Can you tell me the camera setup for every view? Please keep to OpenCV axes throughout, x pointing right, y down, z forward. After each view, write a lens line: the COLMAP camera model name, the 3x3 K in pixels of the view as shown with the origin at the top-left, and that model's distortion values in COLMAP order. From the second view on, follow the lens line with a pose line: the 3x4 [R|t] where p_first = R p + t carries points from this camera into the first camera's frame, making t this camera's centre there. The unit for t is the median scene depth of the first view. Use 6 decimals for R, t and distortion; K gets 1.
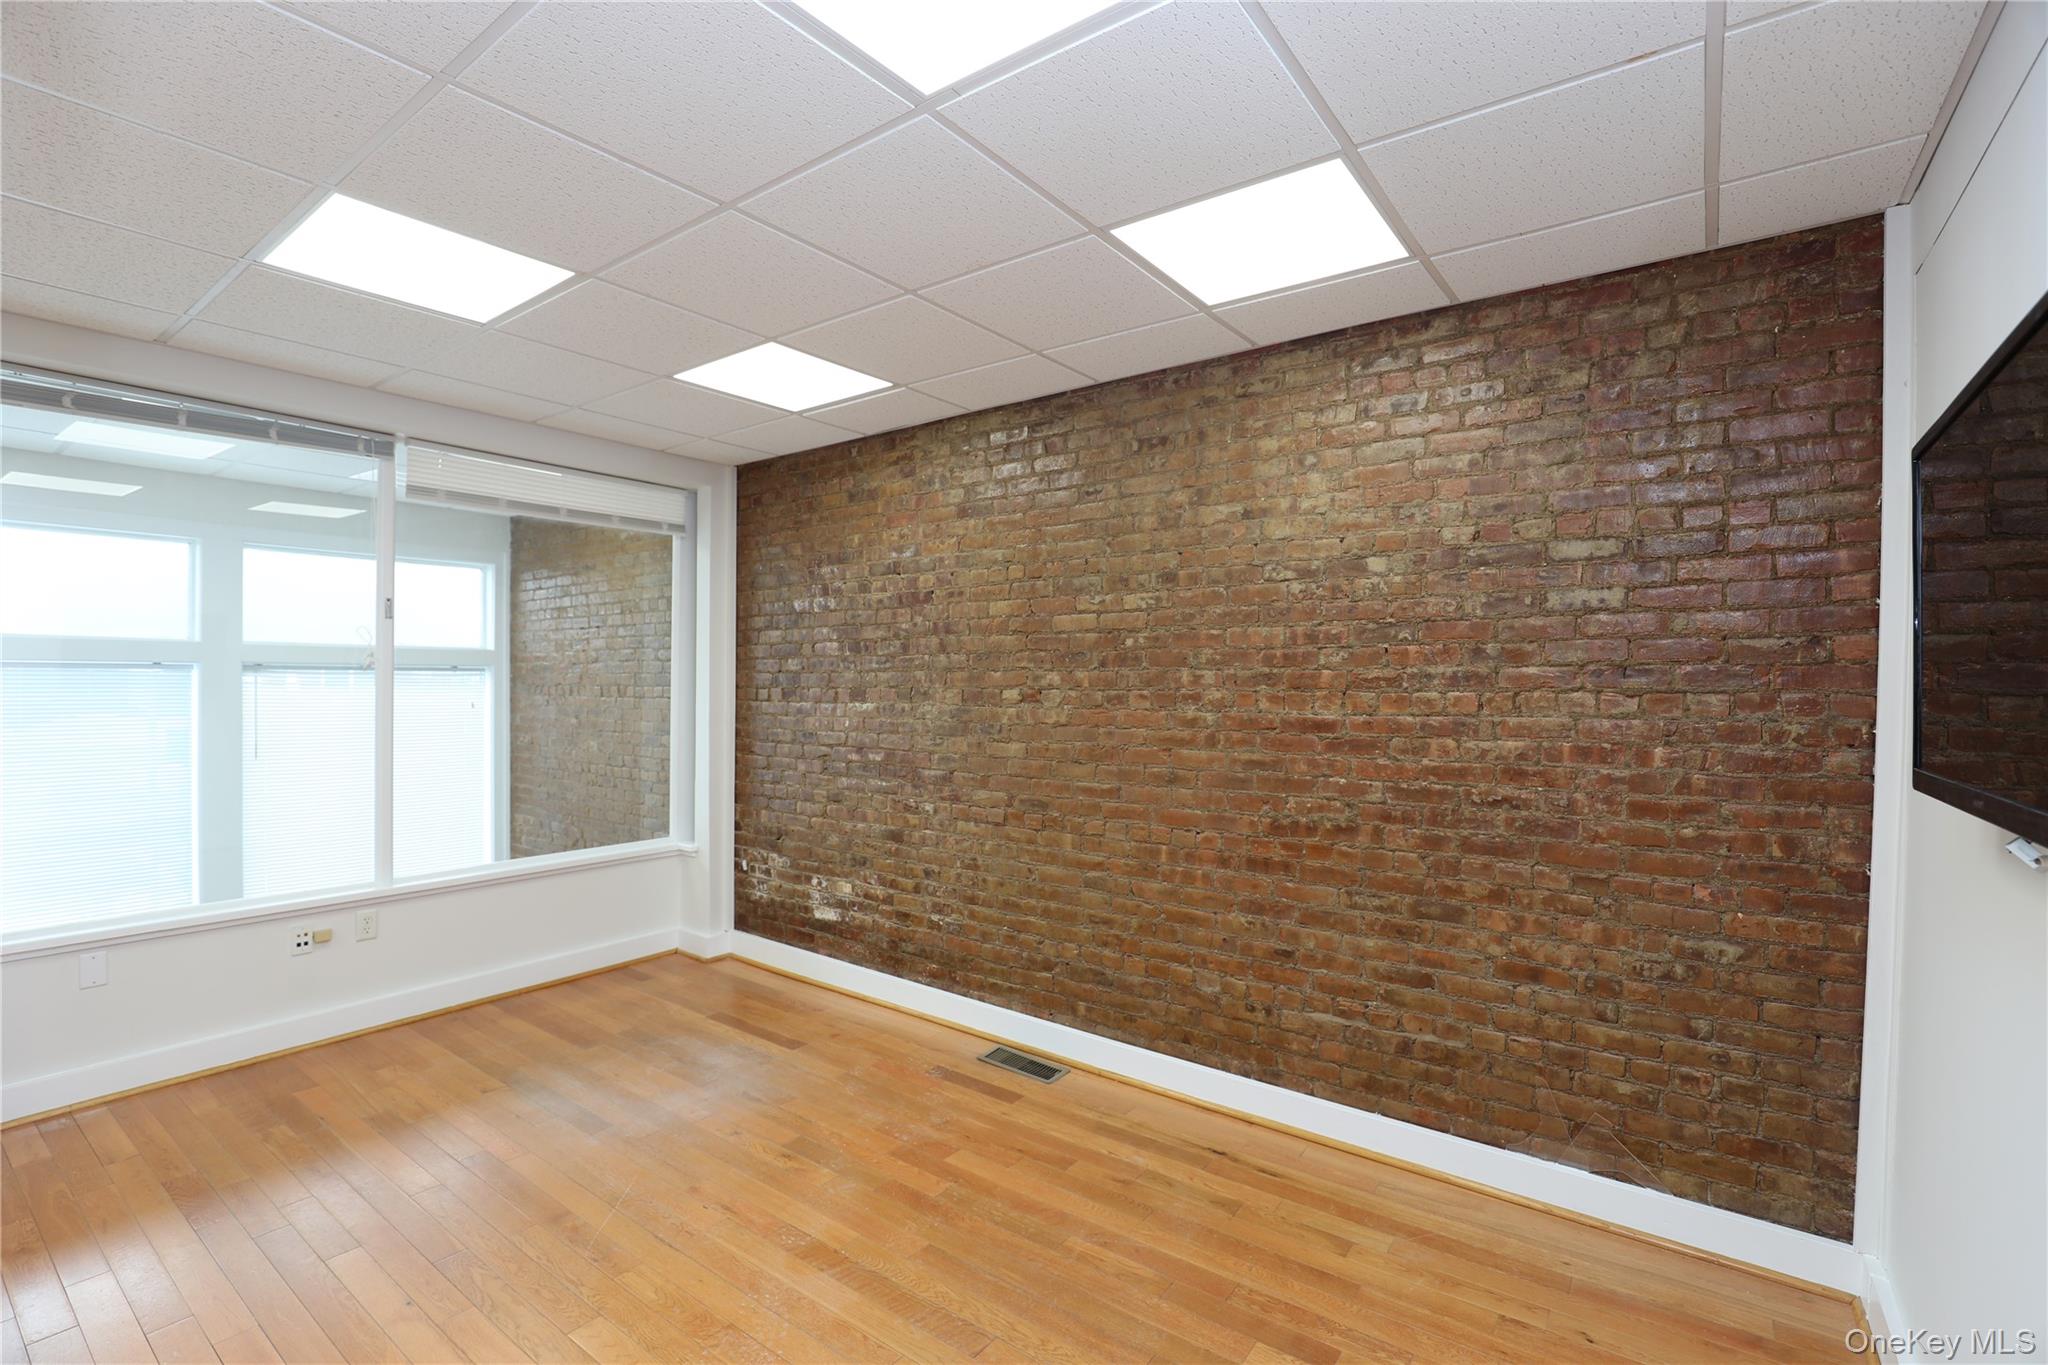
lens RADIAL K [[935.0, 0, 1016.3], [0, 935.0, 688.2], [0, 0, 1]] dist [-0.040955, 0.009278]
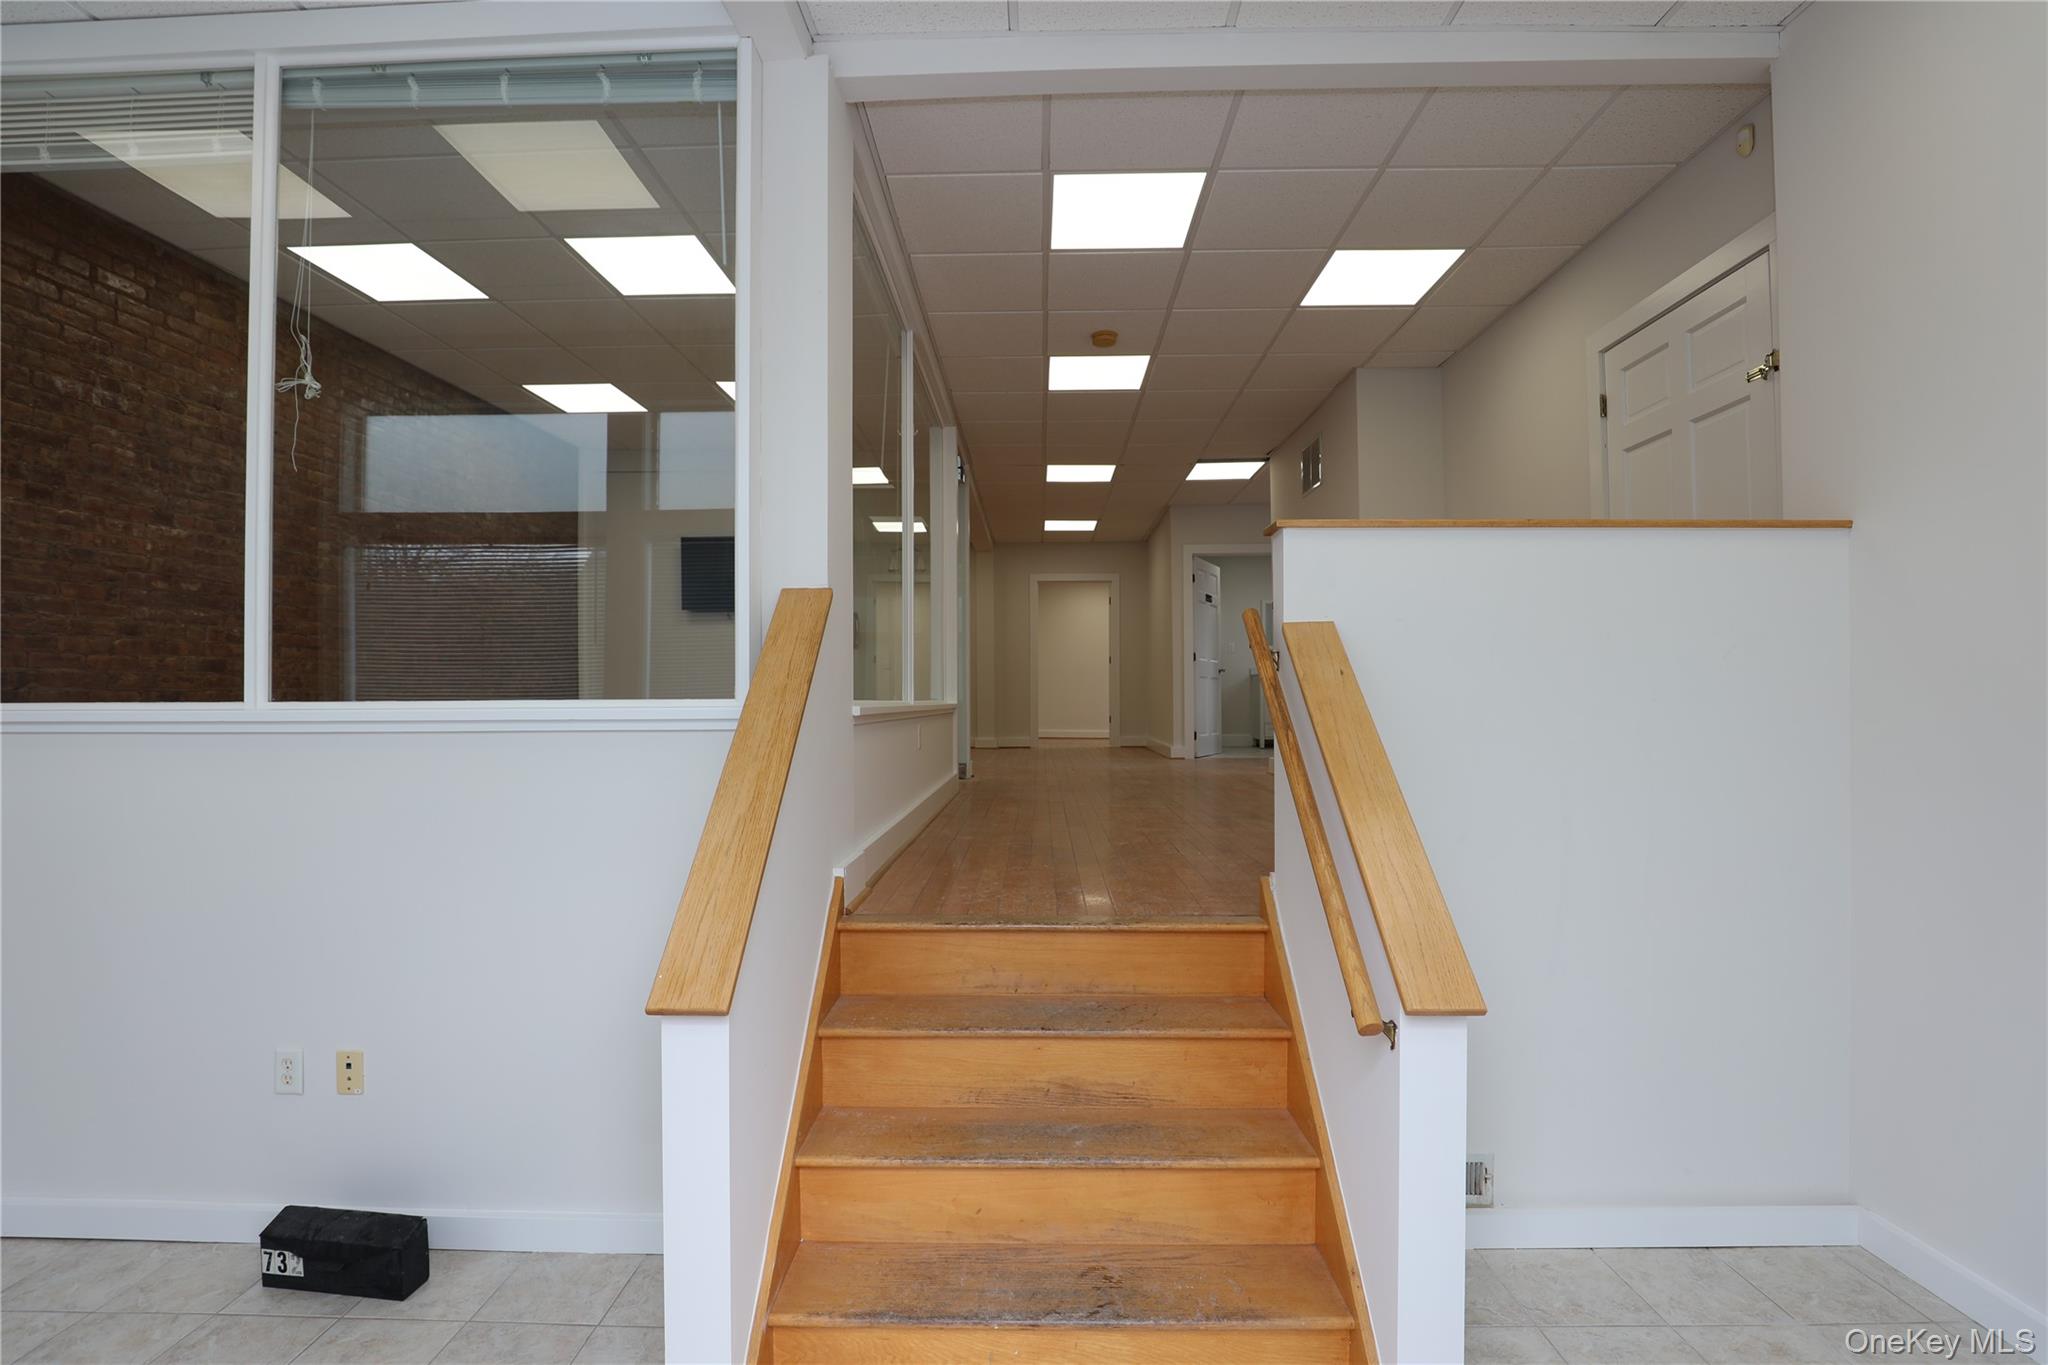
lens RADIAL K [[935.0, 0, 1016.3], [0, 935.0, 688.2], [0, 0, 1]] dist [-0.040955, 0.009278]
pose [[-0.575302, -0.000493, 0.817941, -1.574776], [0.006843, 0.999962, 0.005415, 0.200486], [-0.817912, 0.008712, -0.575277, 0.941404]]
